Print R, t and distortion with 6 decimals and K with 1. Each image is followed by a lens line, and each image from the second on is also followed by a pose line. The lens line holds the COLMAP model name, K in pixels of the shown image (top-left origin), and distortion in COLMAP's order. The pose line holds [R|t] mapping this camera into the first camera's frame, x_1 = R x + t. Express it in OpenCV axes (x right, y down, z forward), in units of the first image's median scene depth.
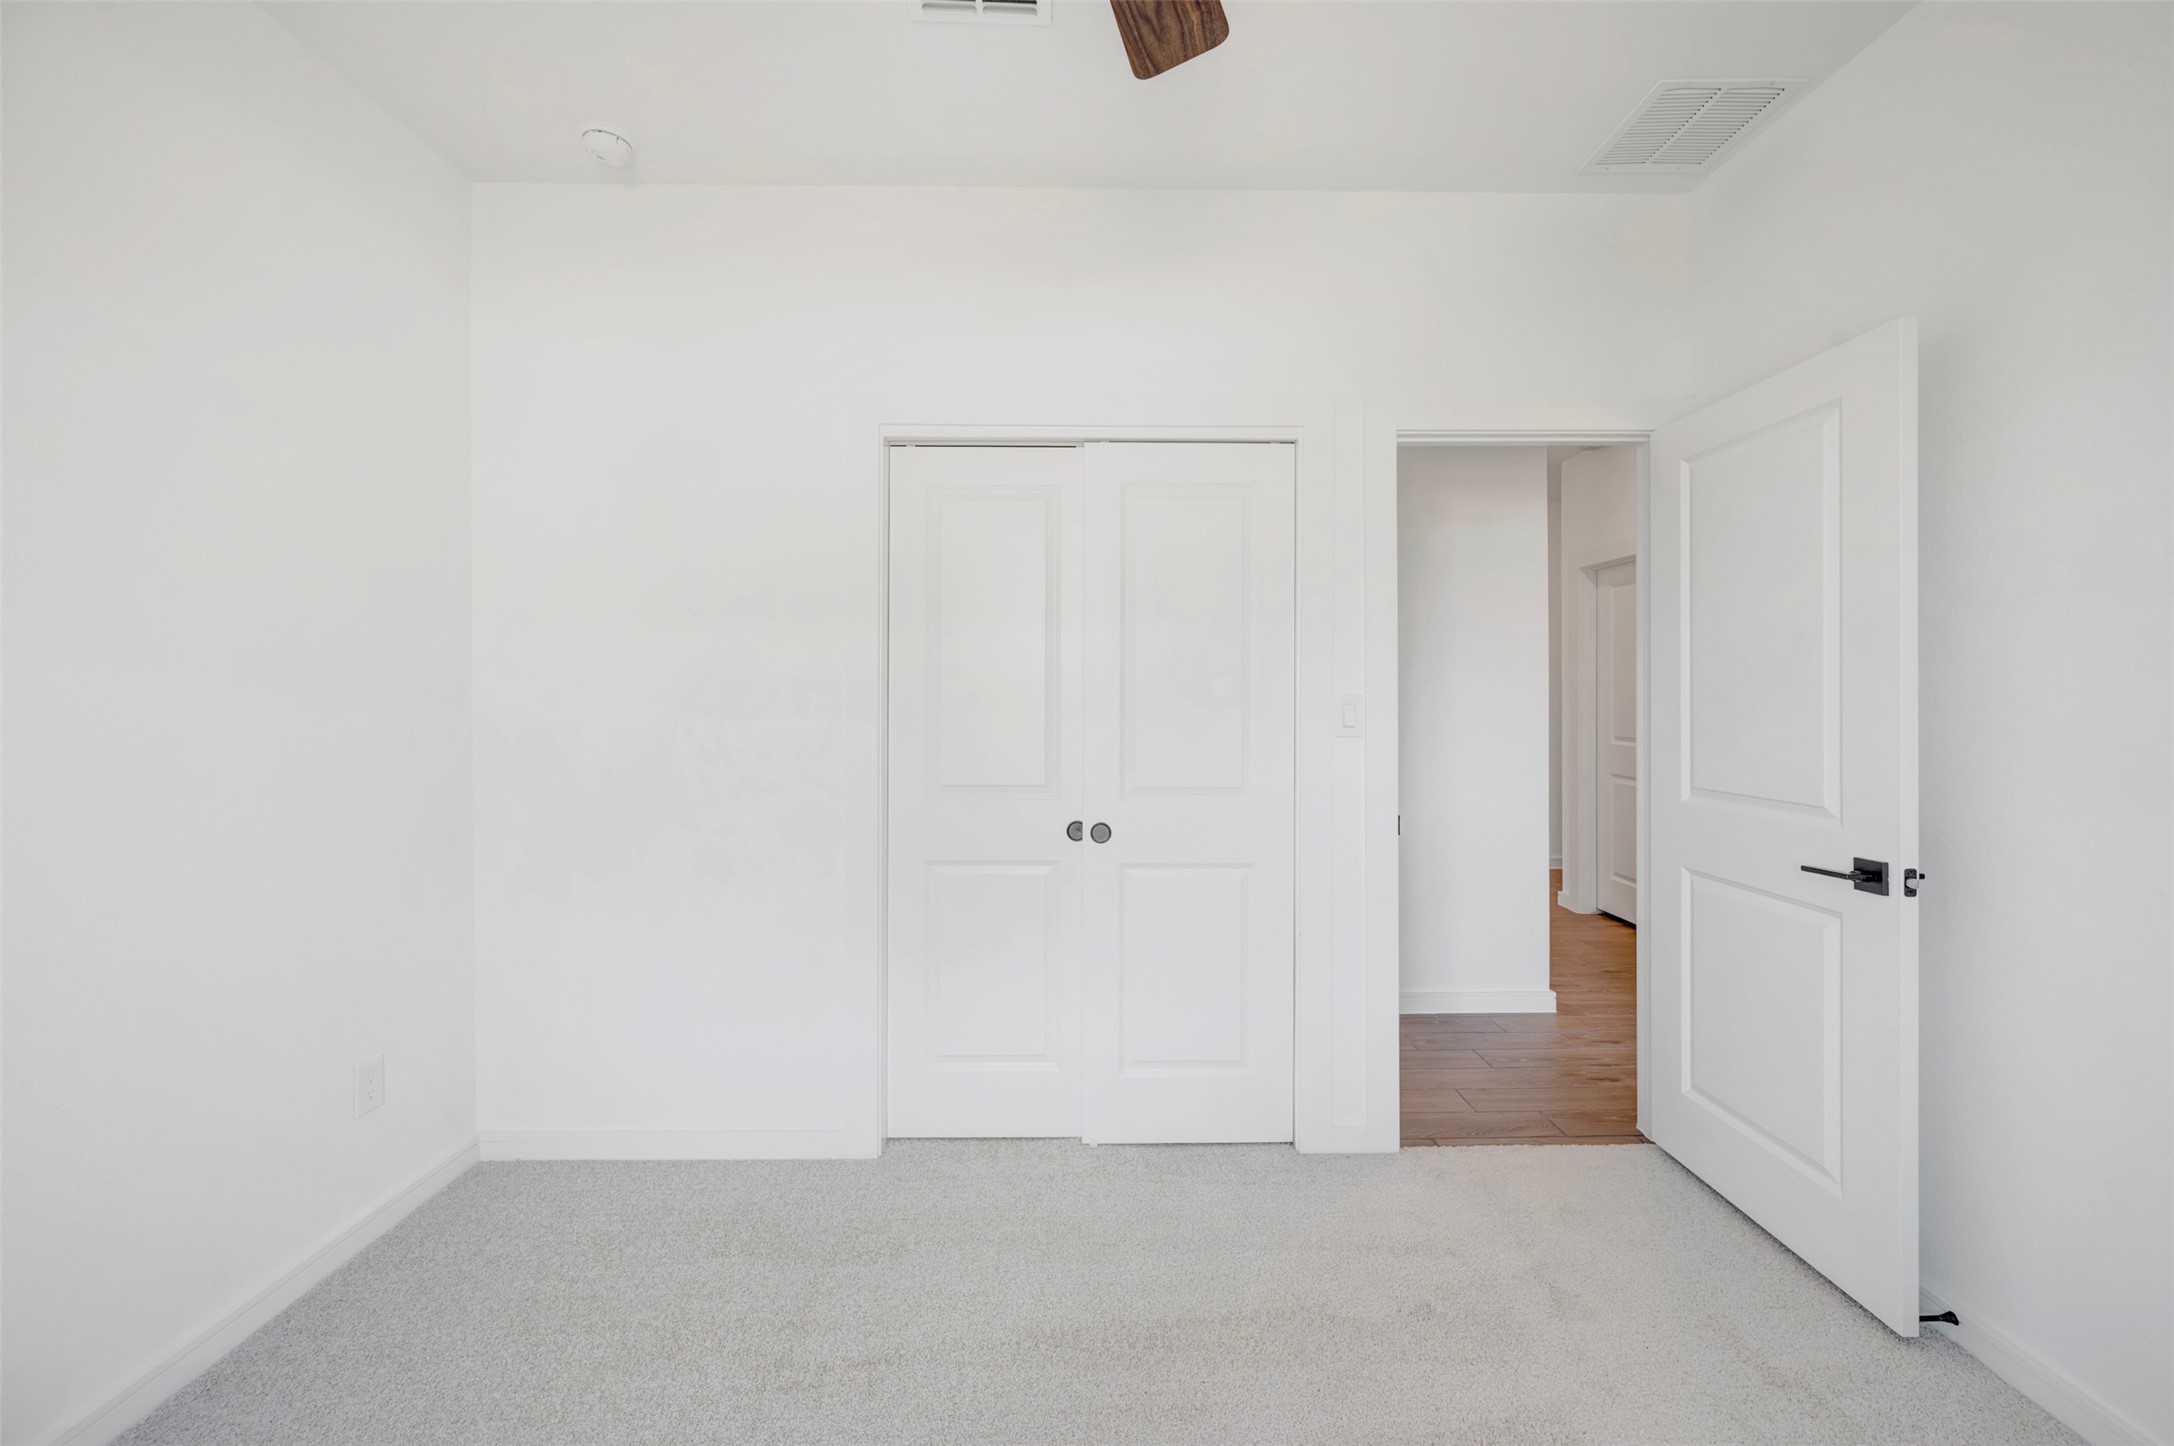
lens RADIAL K [[862.9, 0, 1089.1], [0, 862.9, 718.6], [0, 0, 1]] dist [-0.003380, -0.000175]
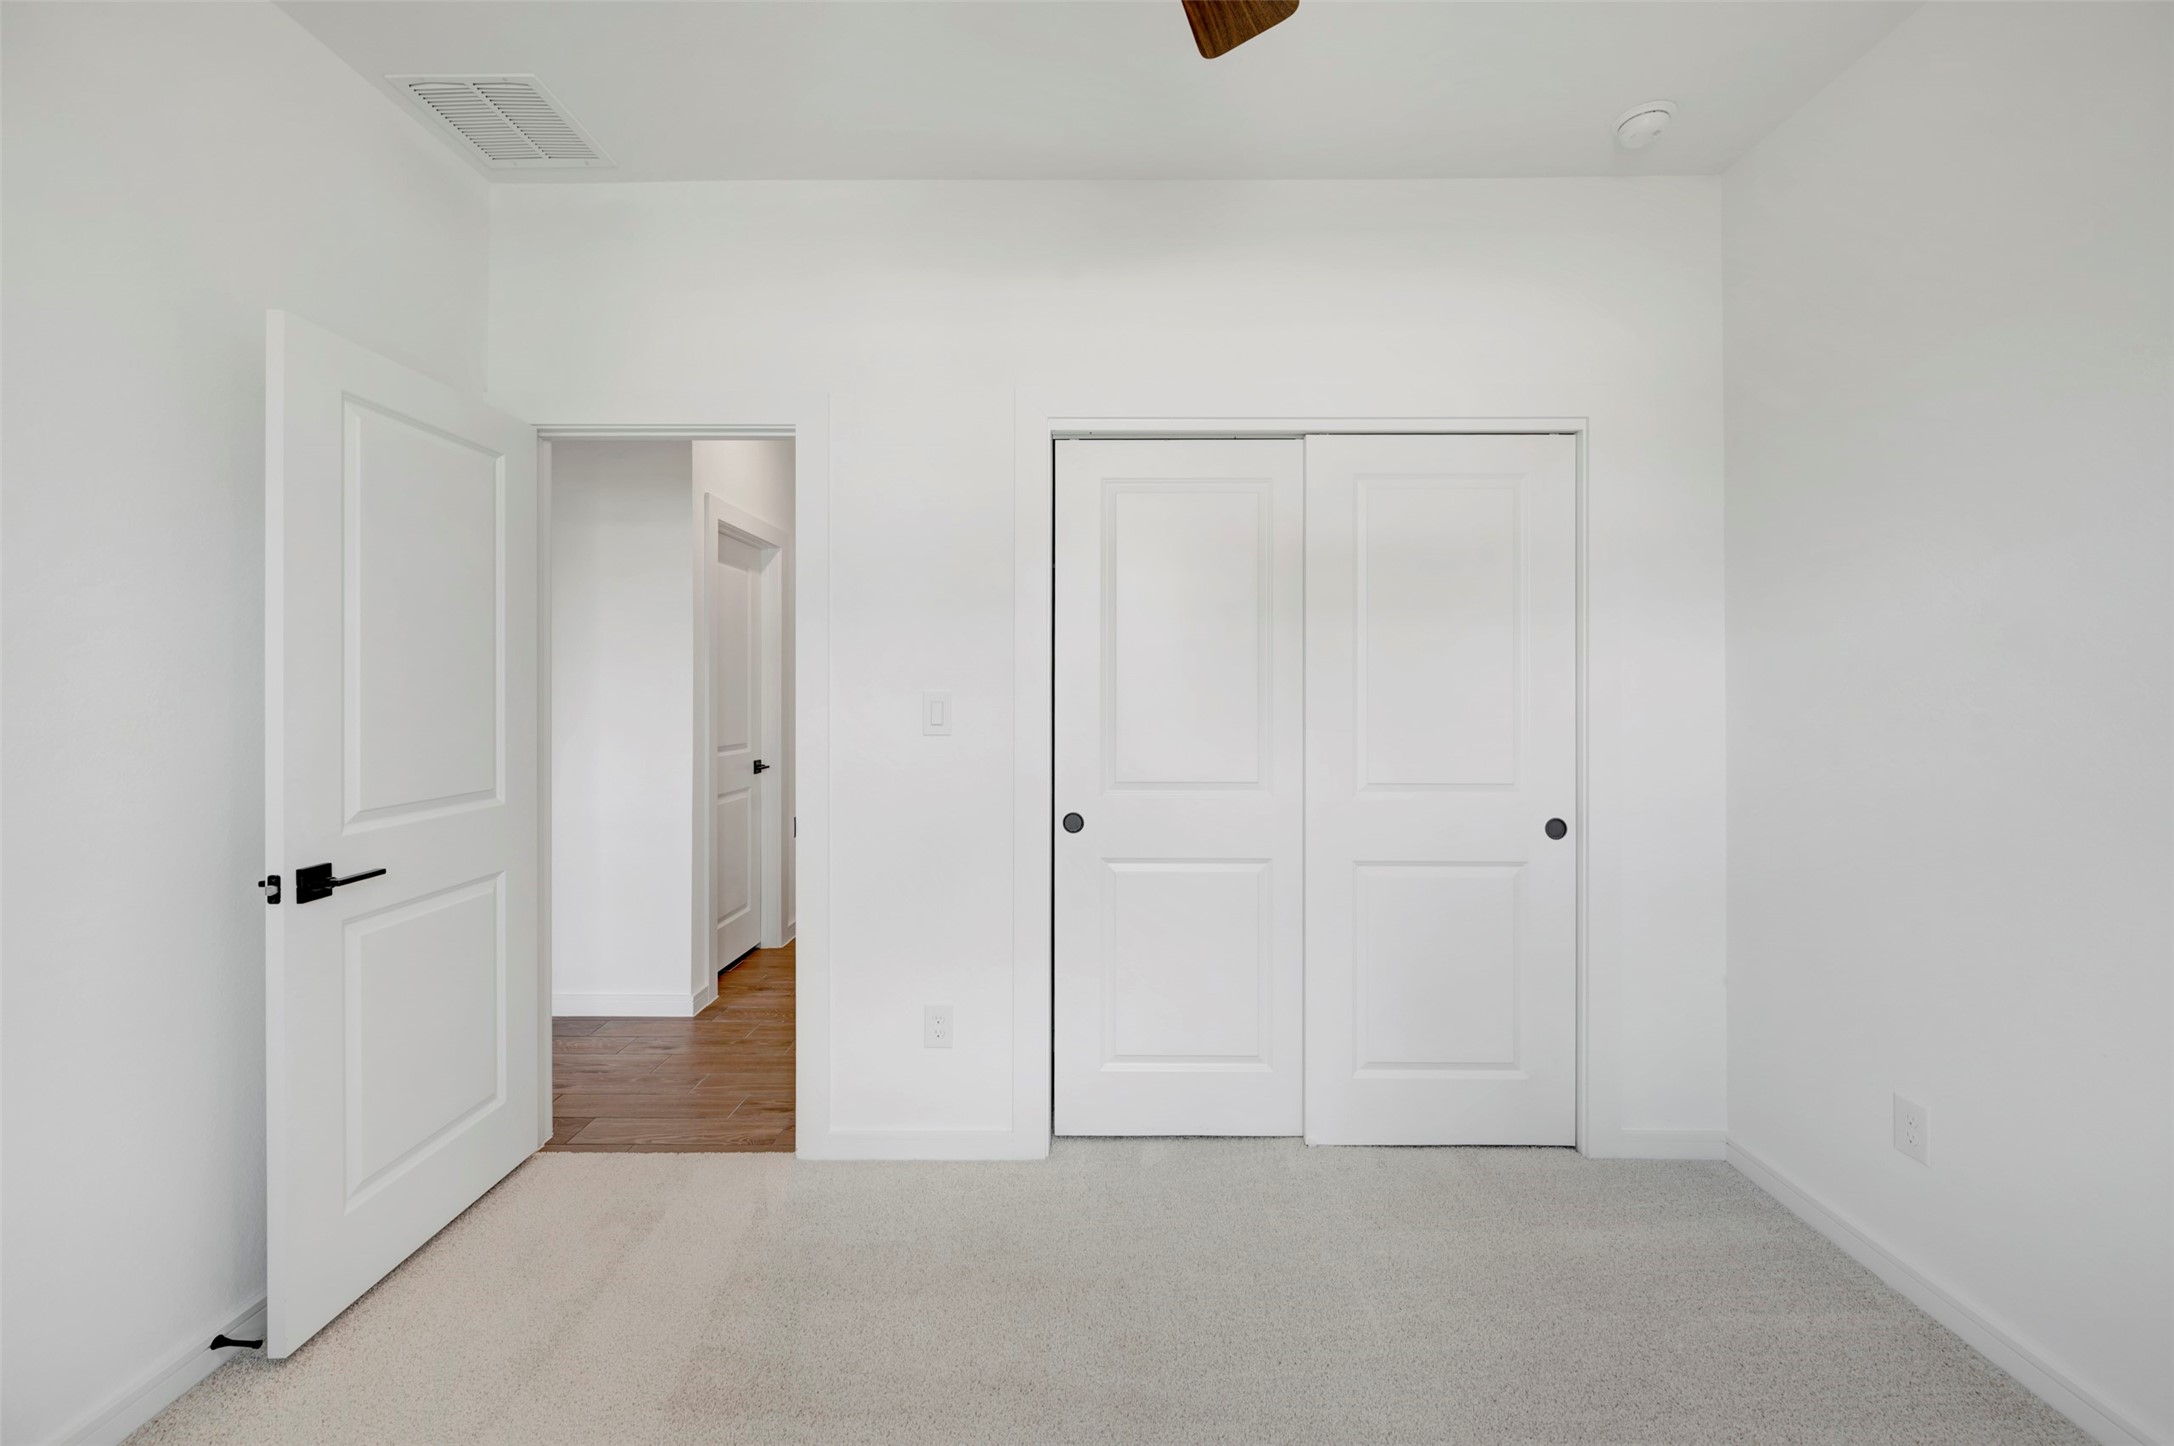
lens RADIAL K [[862.9, 0, 1087.1], [0, 862.9, 713.1], [0, 0, 1]] dist [-0.003380, -0.000175]
pose [[0.999980, 0.000154, -0.006298, -0.250264], [-0.000157, 1.000000, -0.000484, -0.001374], [0.006298, 0.000485, 0.999980, 0.012220]]
